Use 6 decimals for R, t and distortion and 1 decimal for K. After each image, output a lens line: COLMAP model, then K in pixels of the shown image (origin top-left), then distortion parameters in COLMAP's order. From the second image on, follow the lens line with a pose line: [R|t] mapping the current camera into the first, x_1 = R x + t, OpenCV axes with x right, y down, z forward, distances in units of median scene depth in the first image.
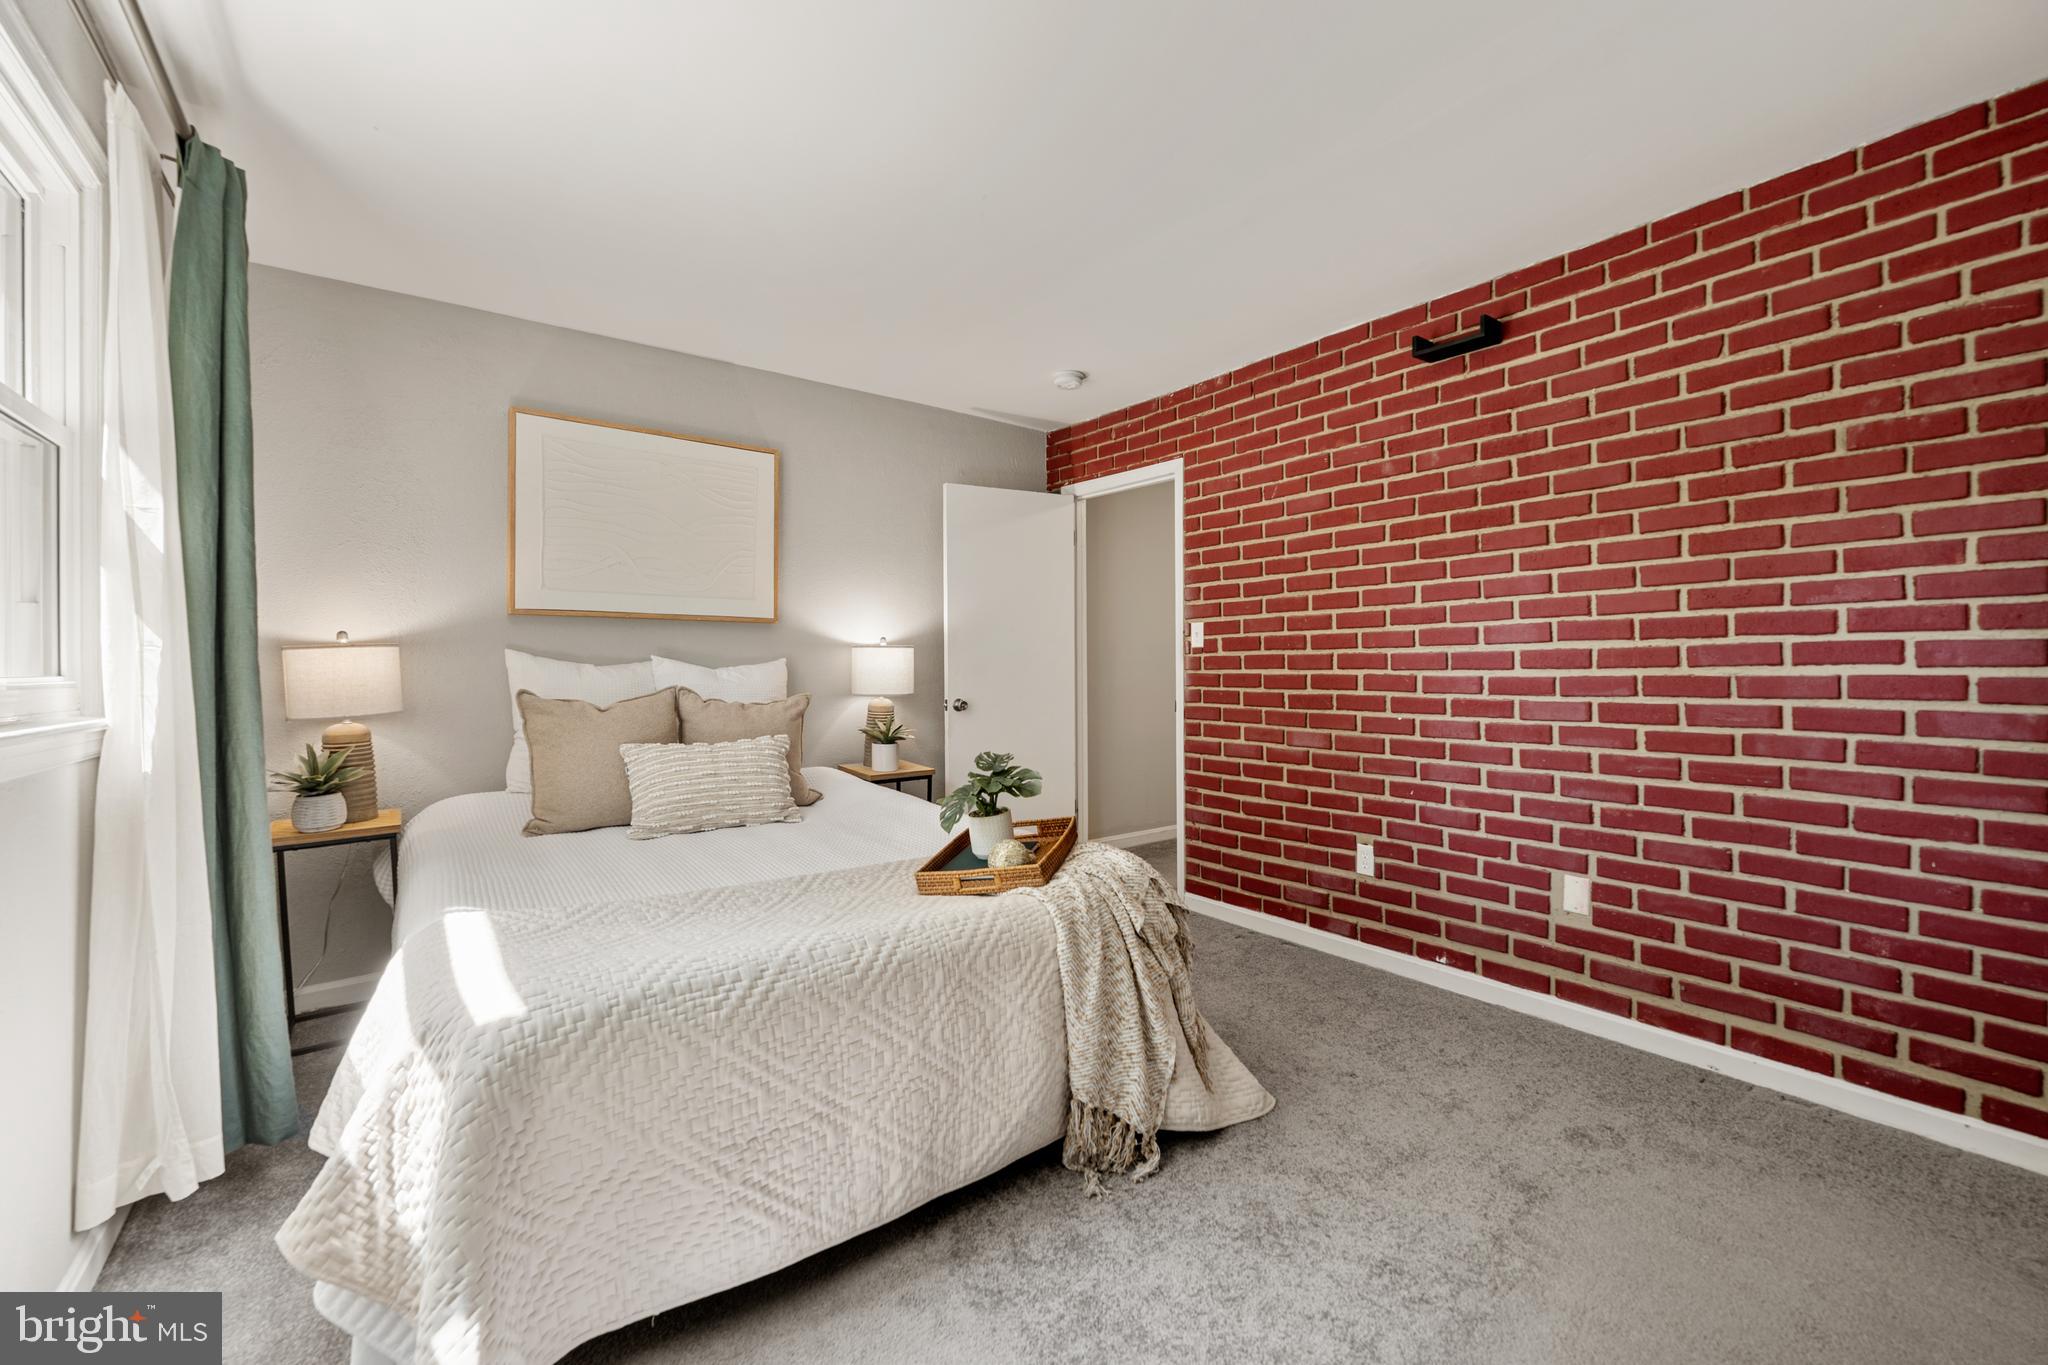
lens RADIAL K [[818.8, 0, 1020.3], [0, 818.8, 685.0], [0, 0, 1]] dist [-0.000614, 0.000205]
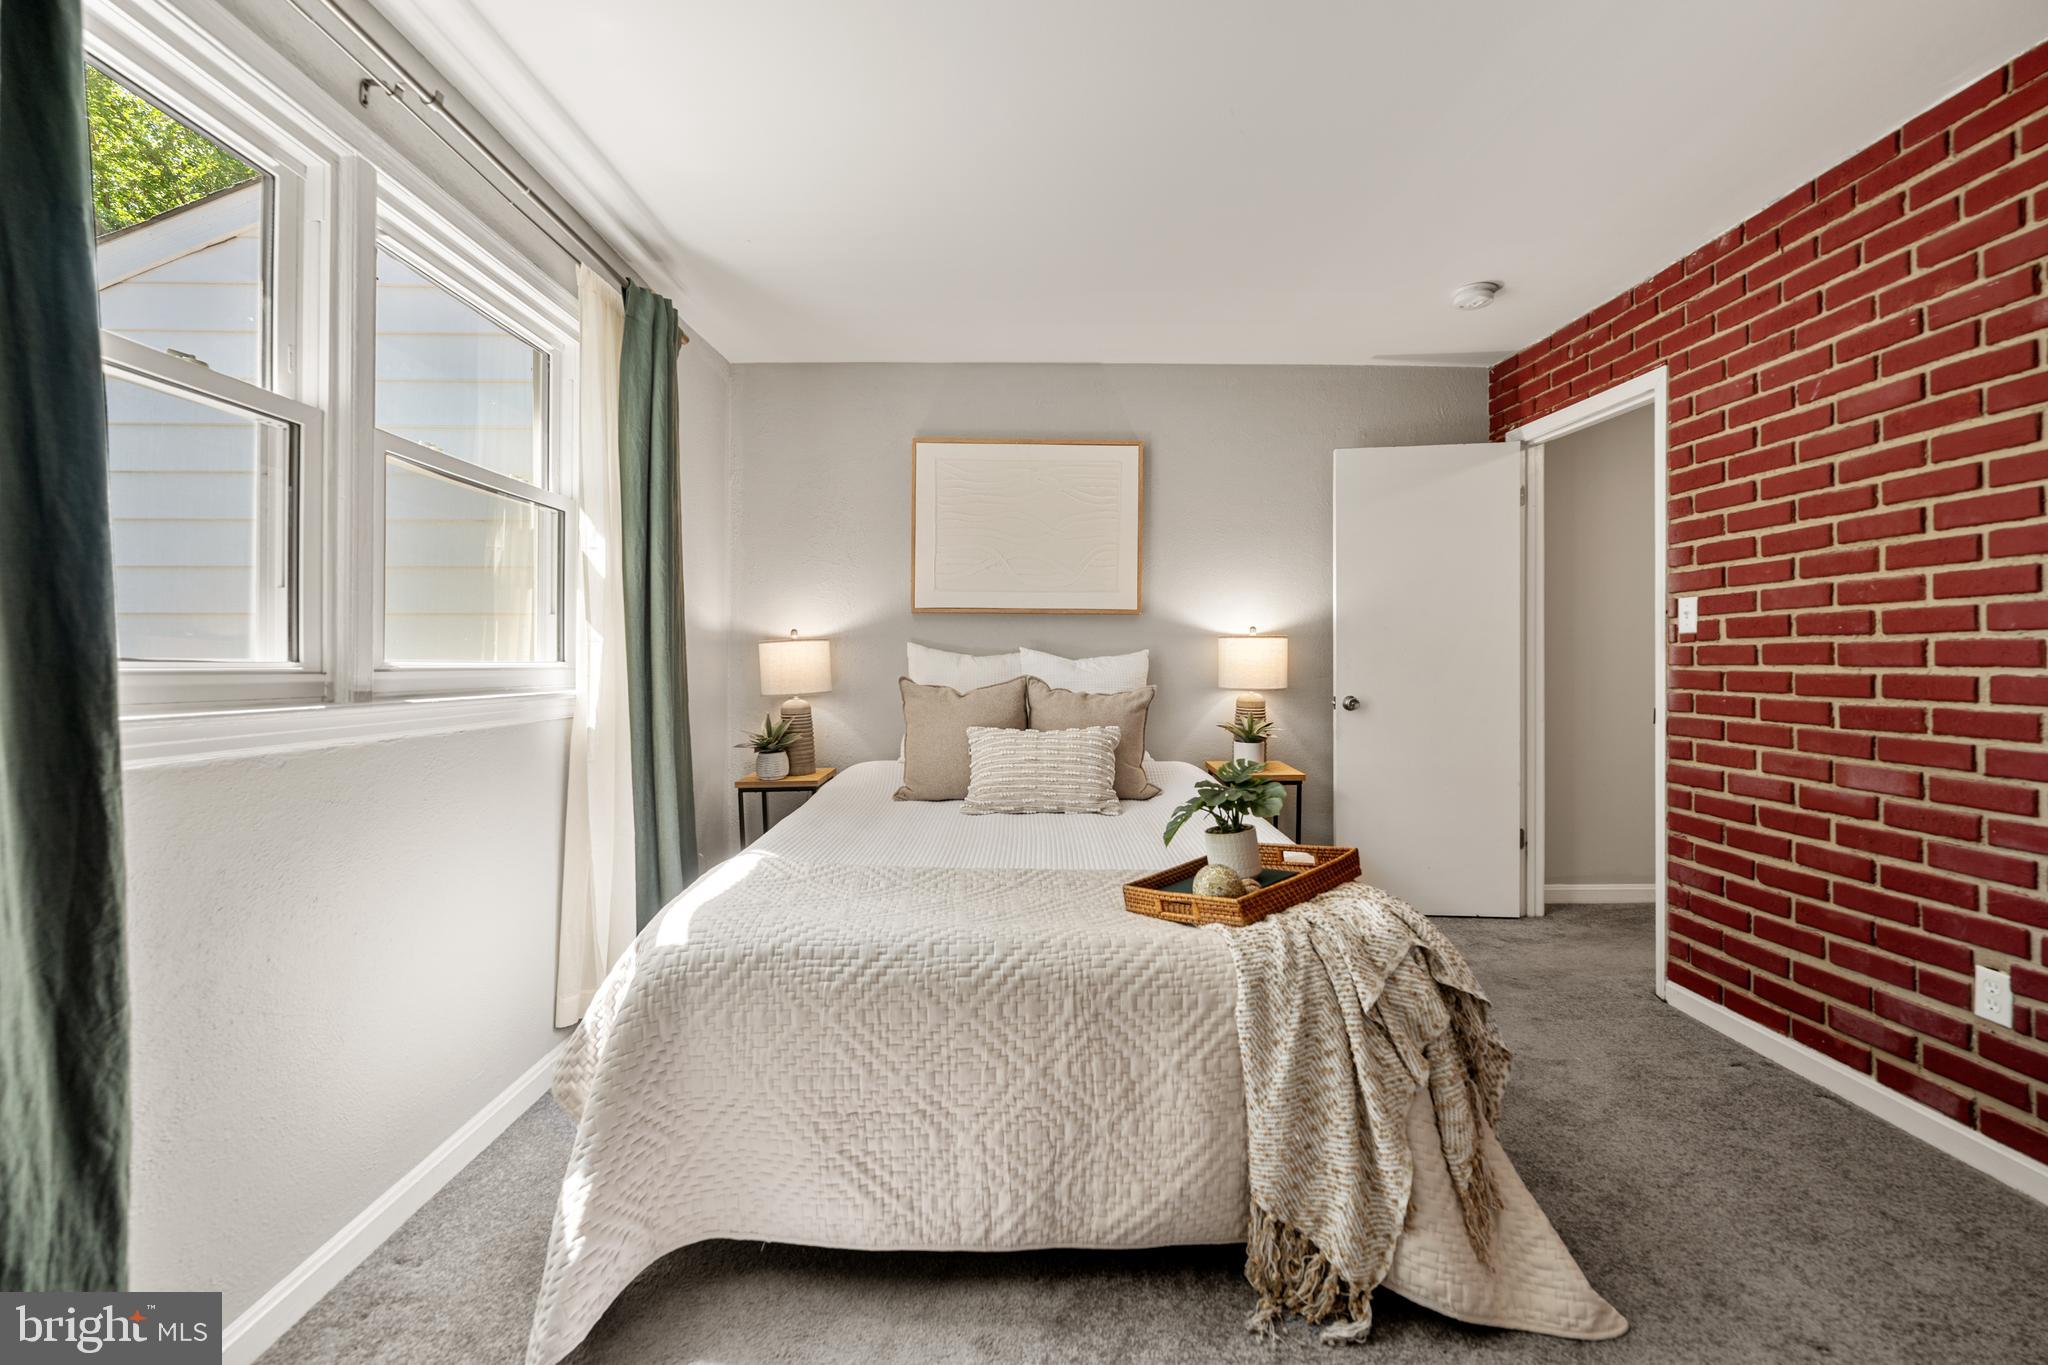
lens RADIAL K [[817.5, 0, 1023.5], [0, 817.5, 674.2], [0, 0, 1]] dist [-0.000664, 0.000170]
pose [[0.810603, 0.016315, -0.585368, 0.201586], [-0.017914, 0.999835, 0.003059, -0.003646], [0.585321, 0.008006, 0.810762, 0.128241]]
